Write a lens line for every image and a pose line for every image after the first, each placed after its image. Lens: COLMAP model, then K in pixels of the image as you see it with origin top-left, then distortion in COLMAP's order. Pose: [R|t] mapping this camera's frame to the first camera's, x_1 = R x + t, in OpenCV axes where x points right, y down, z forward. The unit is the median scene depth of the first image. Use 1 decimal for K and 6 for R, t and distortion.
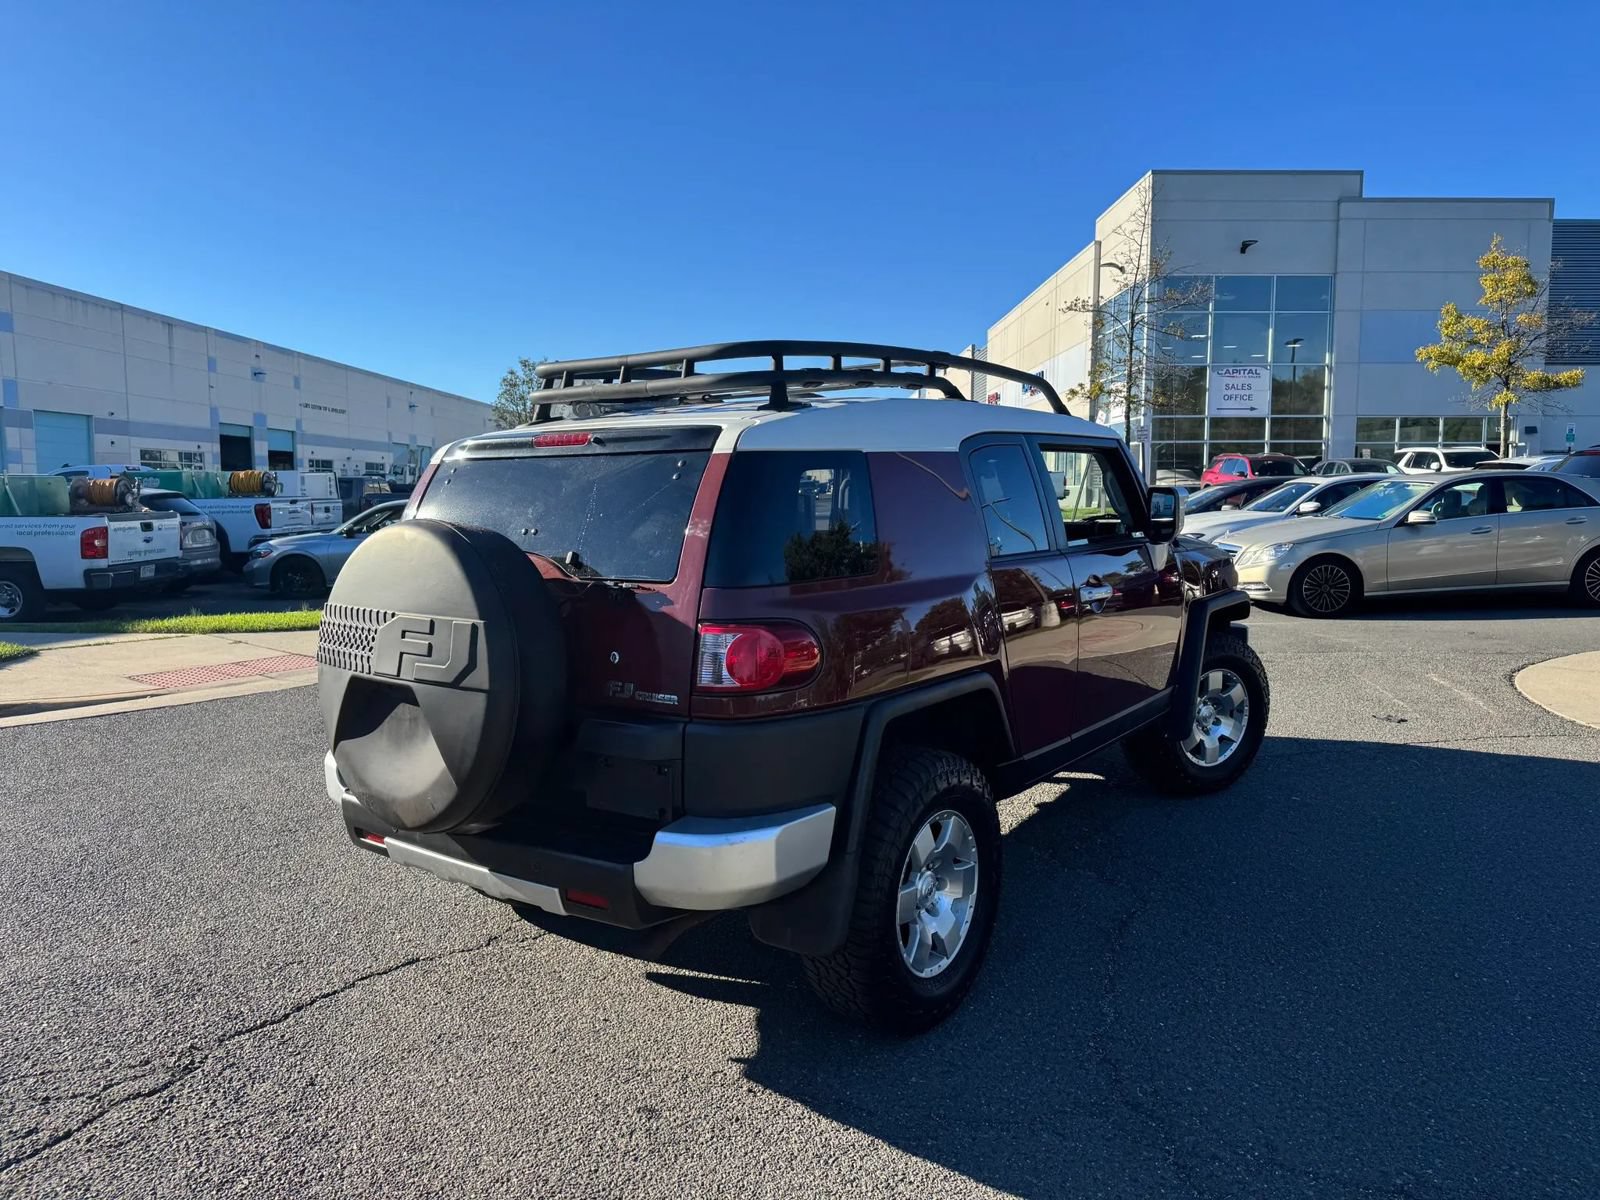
lens RADIAL K [[1124.0, 0, 813.2], [0, 1124.0, 587.2], [0, 0, 1]] dist [0.023101, -0.030786]
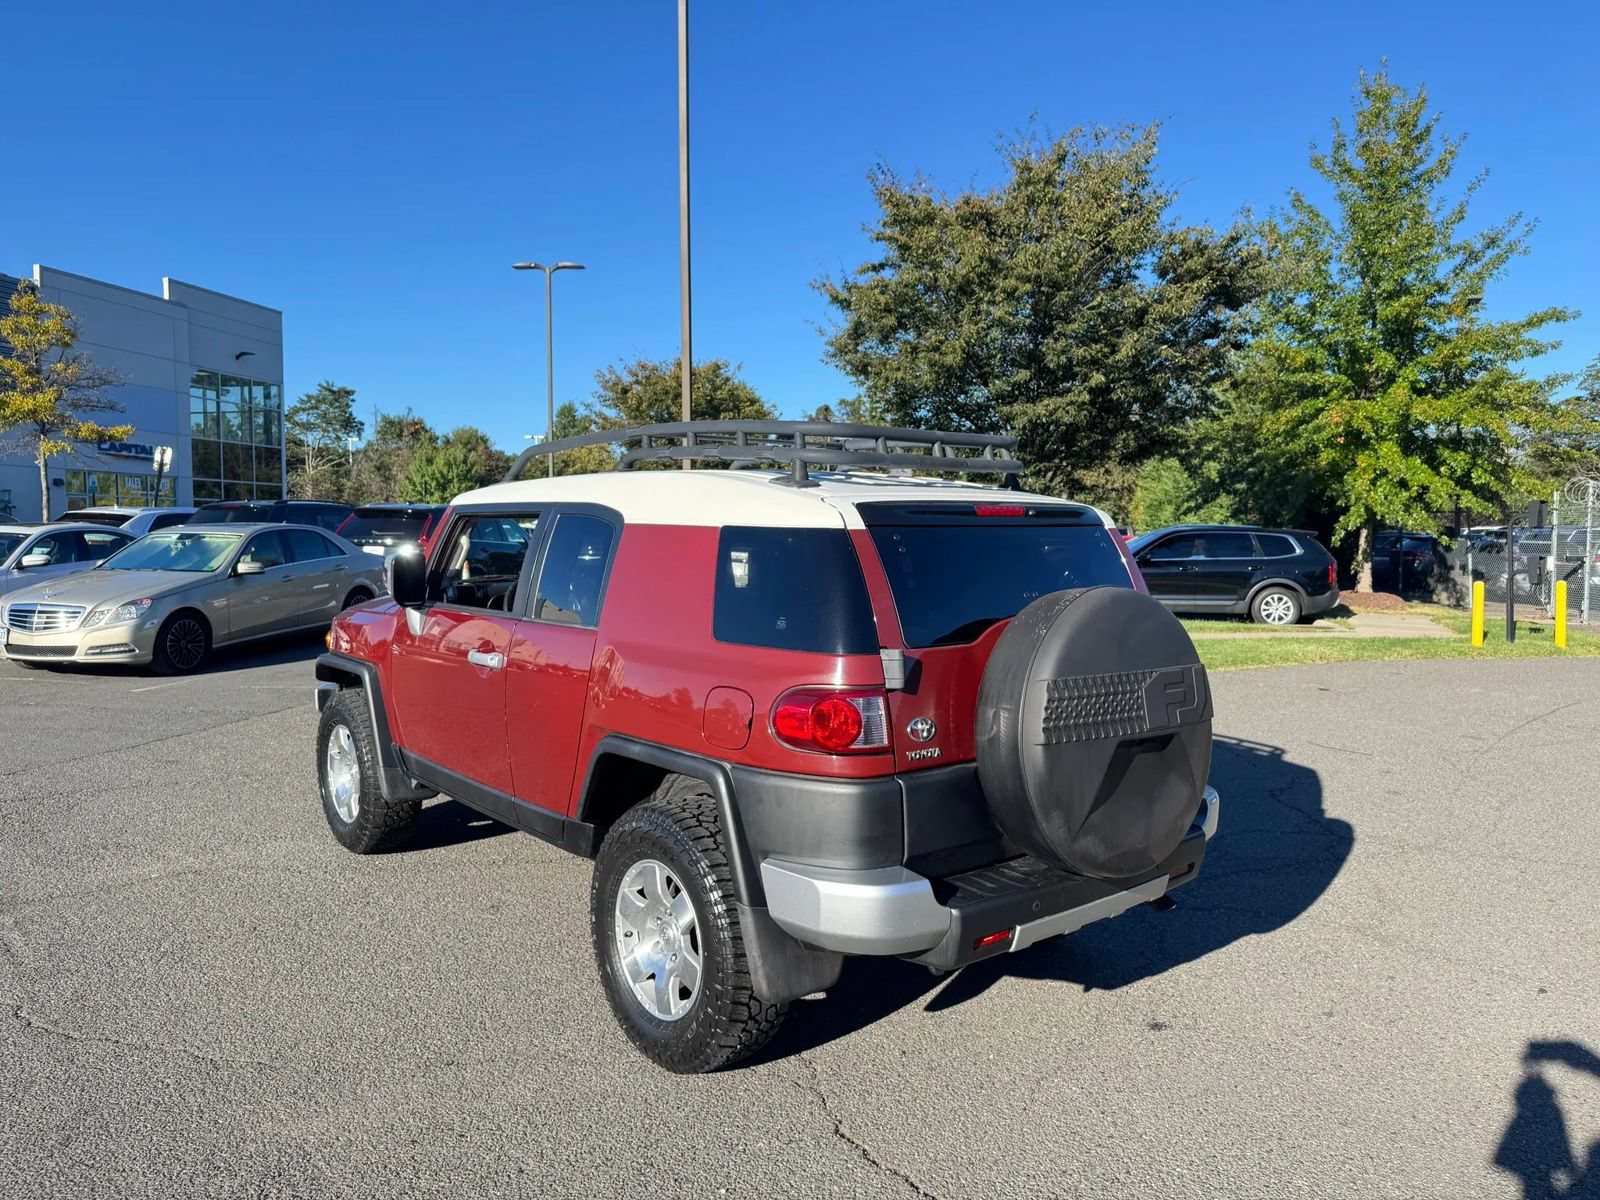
lens RADIAL K [[1124.0, 0, 803.9], [0, 1124.0, 610.9], [0, 0, 1]] dist [0.023101, -0.030786]
pose [[0.200223, -0.050688, 0.978438, -1.358591], [0.070472, 0.996819, 0.037219, -0.090359], [-0.977213, 0.061501, 0.203158, 1.000386]]
